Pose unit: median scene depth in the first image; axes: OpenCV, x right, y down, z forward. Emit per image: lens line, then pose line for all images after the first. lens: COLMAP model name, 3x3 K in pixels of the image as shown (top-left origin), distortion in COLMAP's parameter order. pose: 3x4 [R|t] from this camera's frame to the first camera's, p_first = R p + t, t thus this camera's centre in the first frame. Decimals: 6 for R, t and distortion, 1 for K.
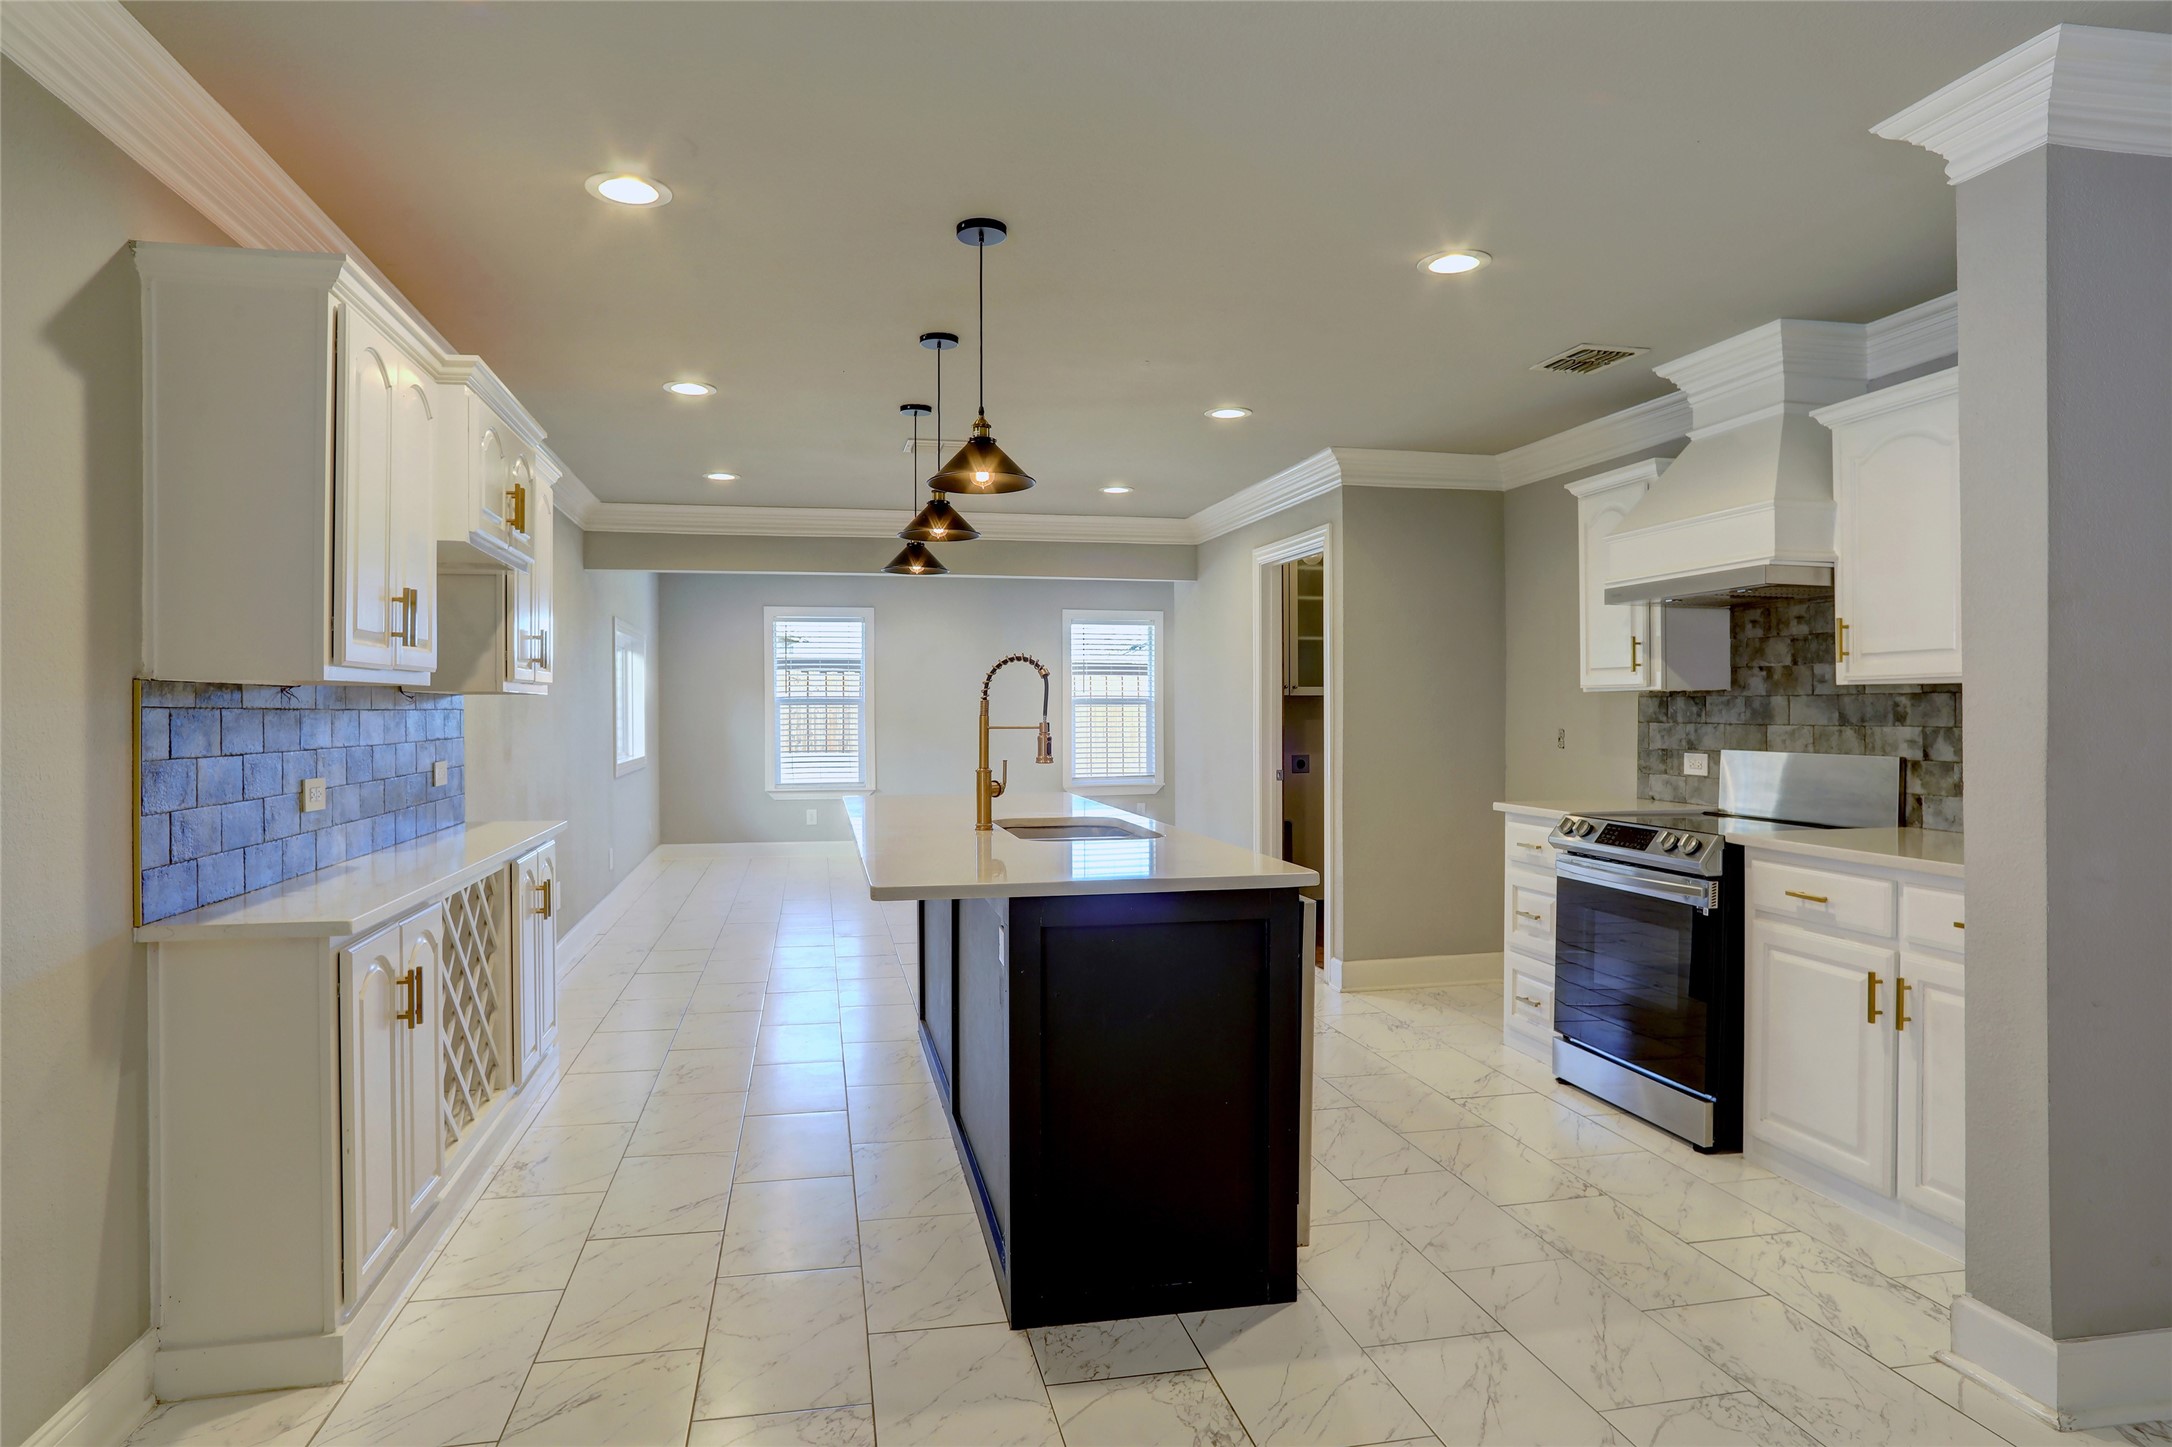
lens RADIAL K [[1248.6, 0, 1078.0], [0, 1248.6, 717.7], [0, 0, 1]] dist [-0.065671, 0.045374]
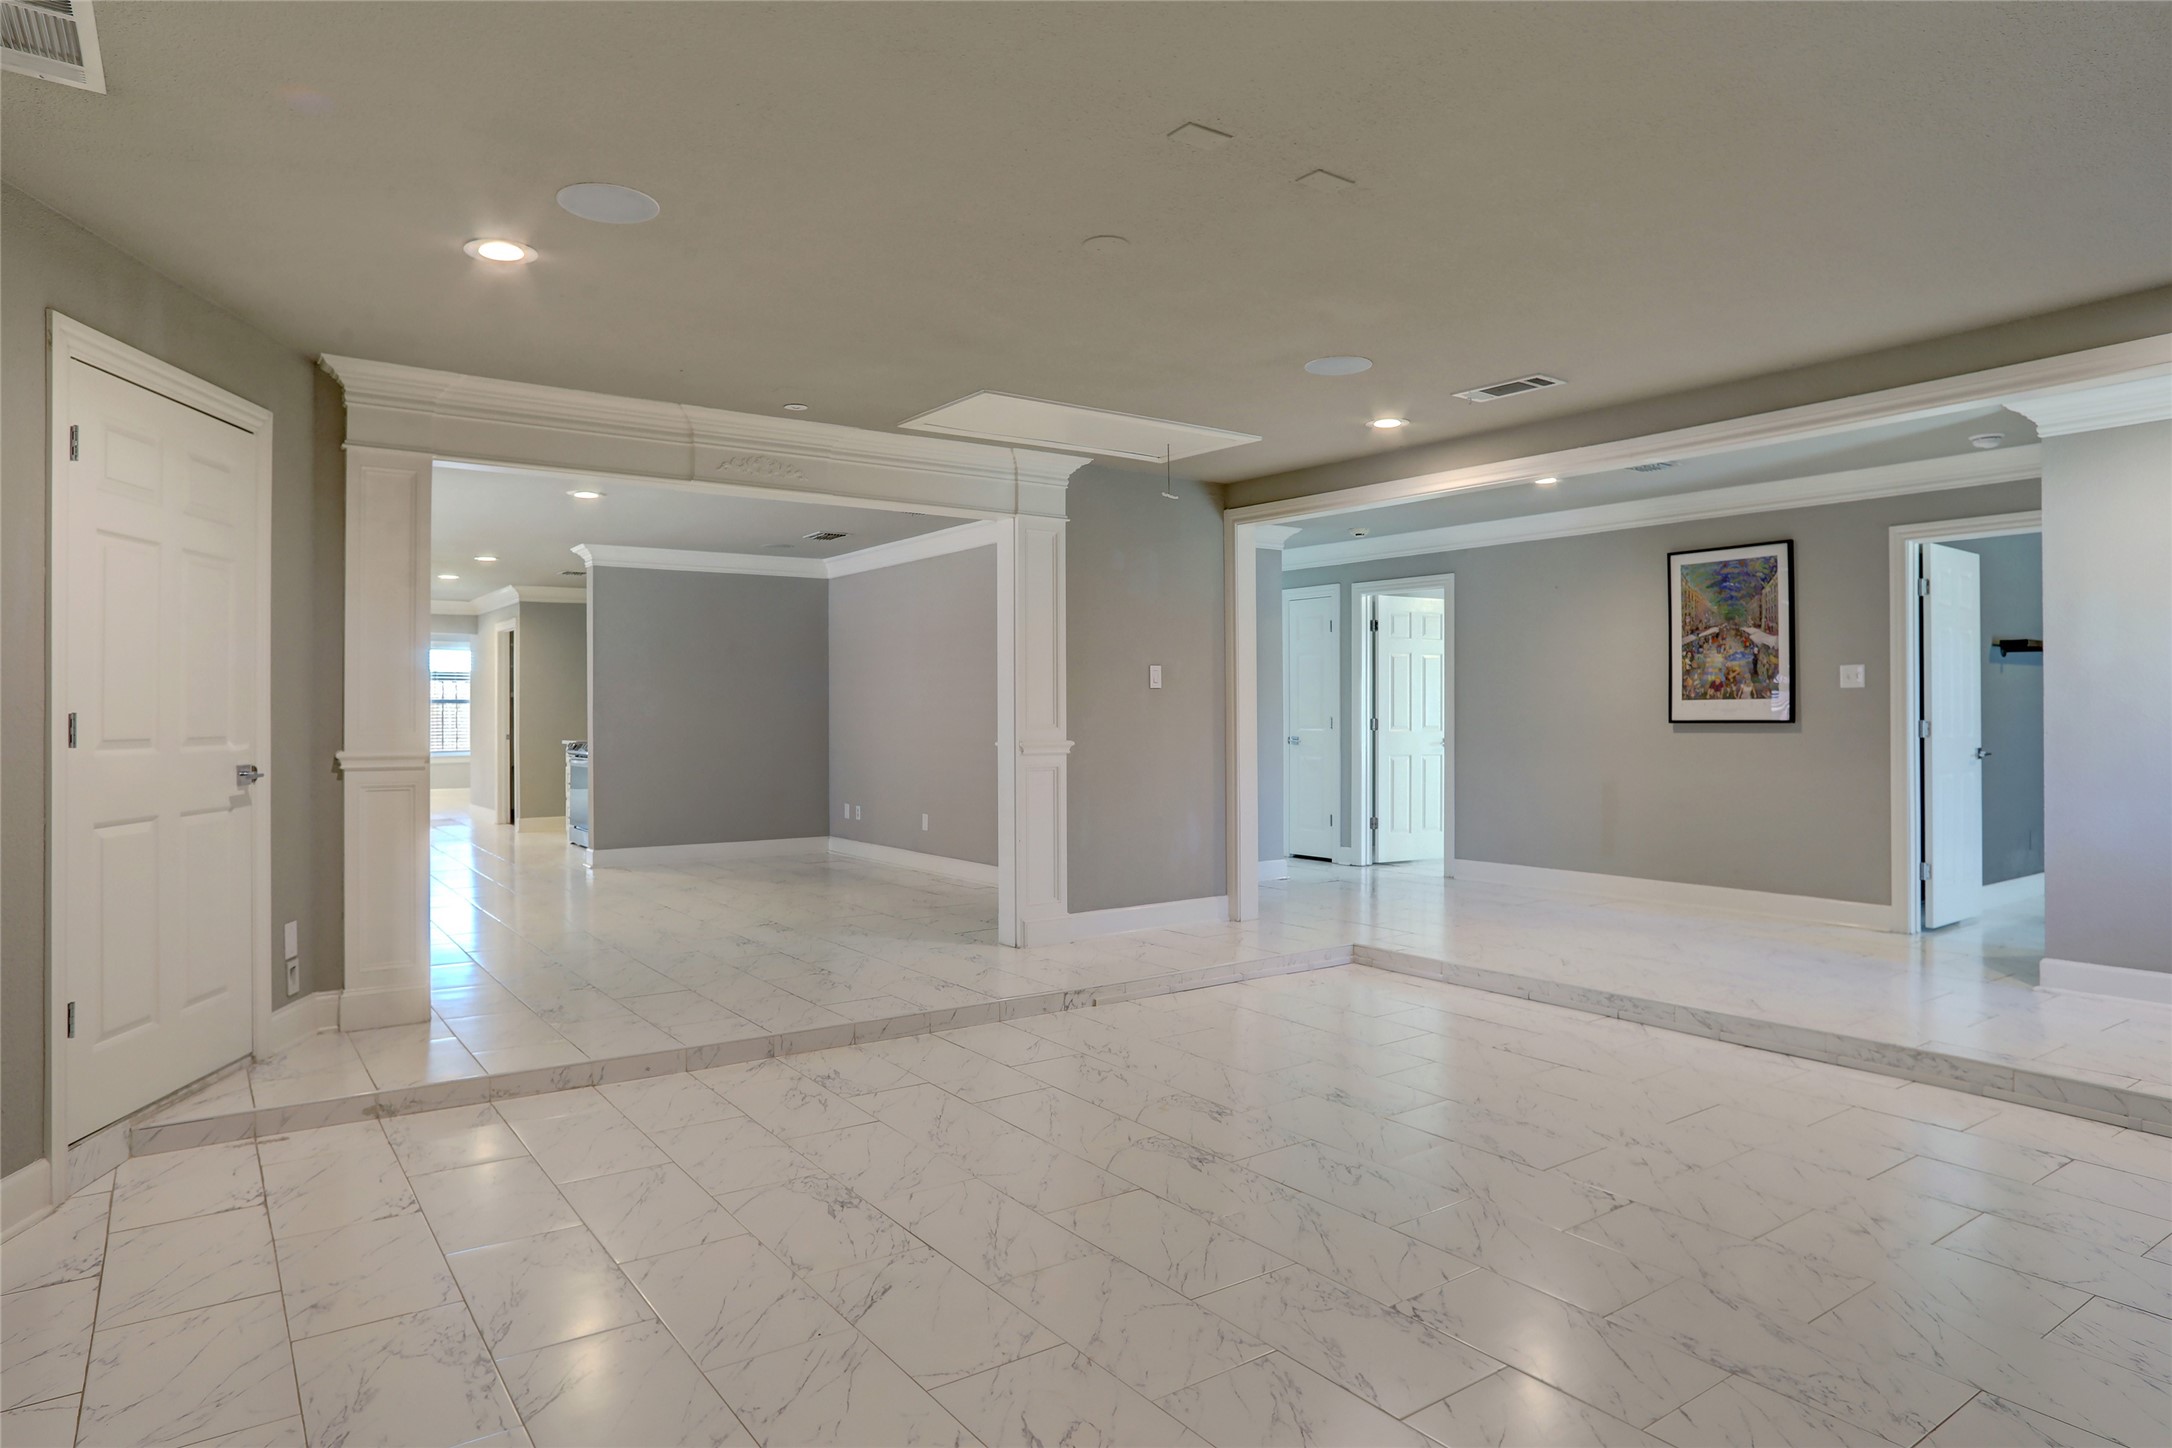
lens RADIAL K [[1248.6, 0, 1068.6], [0, 1248.6, 740.9], [0, 0, 1]] dist [-0.065671, 0.045374]
pose [[0.918415, -0.013690, 0.395381, 0.304131], [0.006267, 0.999779, 0.020061, 0.026682], [-0.395569, -0.015946, 0.918298, -1.758803]]
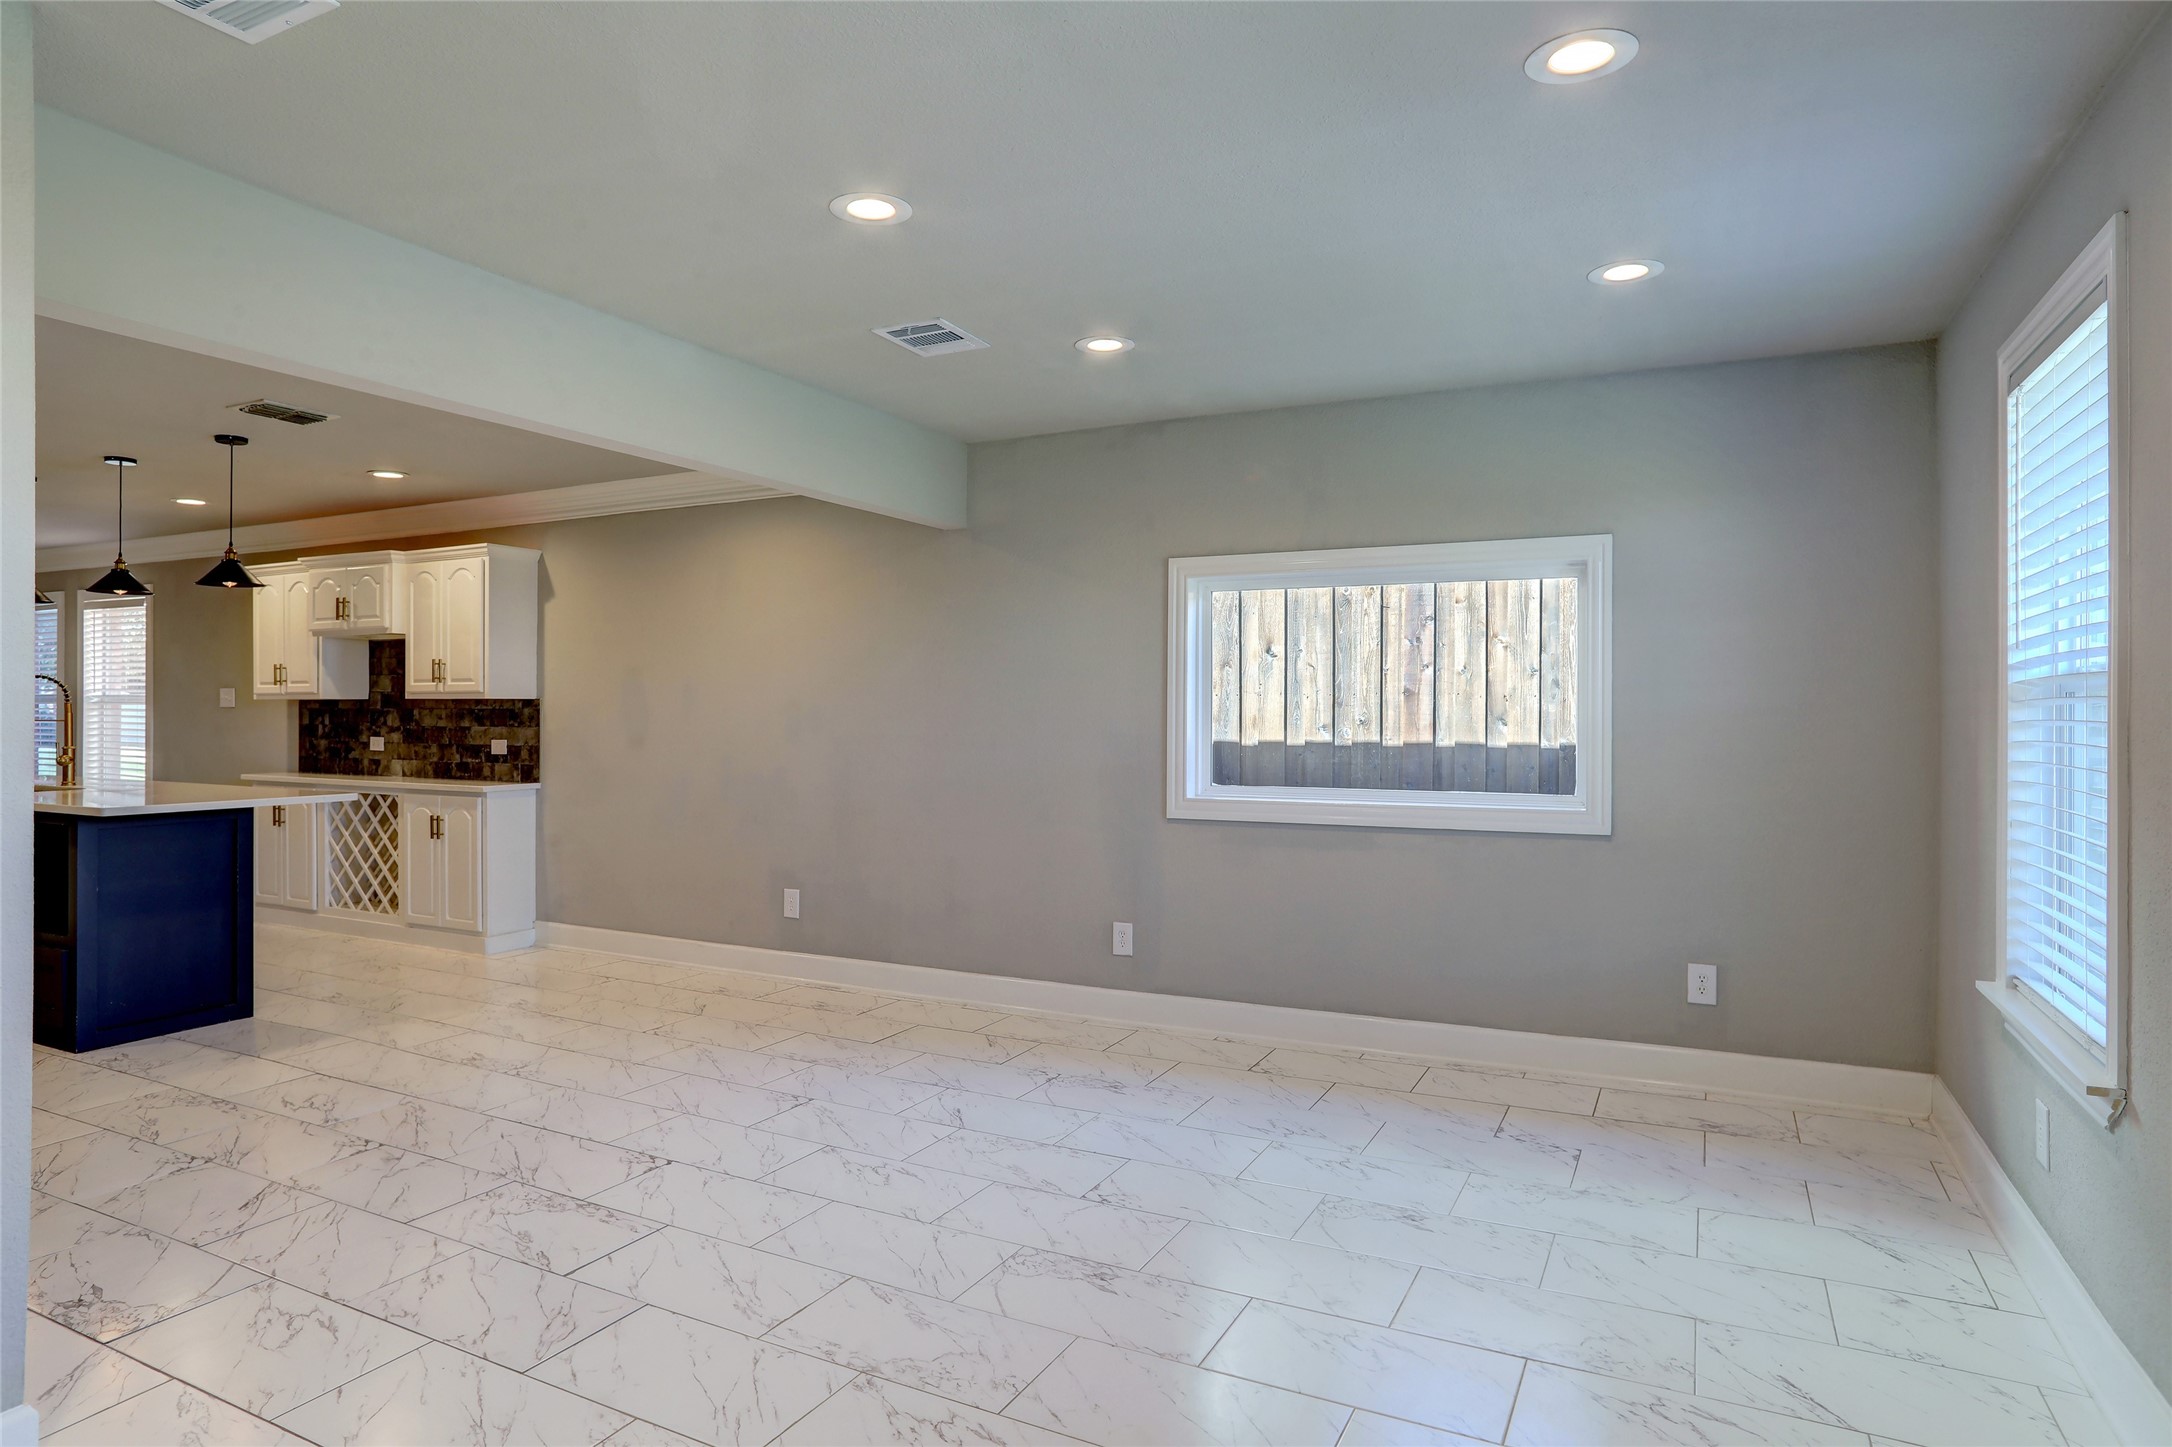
lens RADIAL K [[1248.6, 0, 1083.2], [0, 1248.6, 717.0], [0, 0, 1]] dist [-0.065671, 0.045374]
pose [[-0.635387, 0.001602, -0.772192, 0.247324], [-0.006063, 0.999957, 0.007063, -0.011371], [0.772170, 0.009170, -0.635350, 2.462406]]
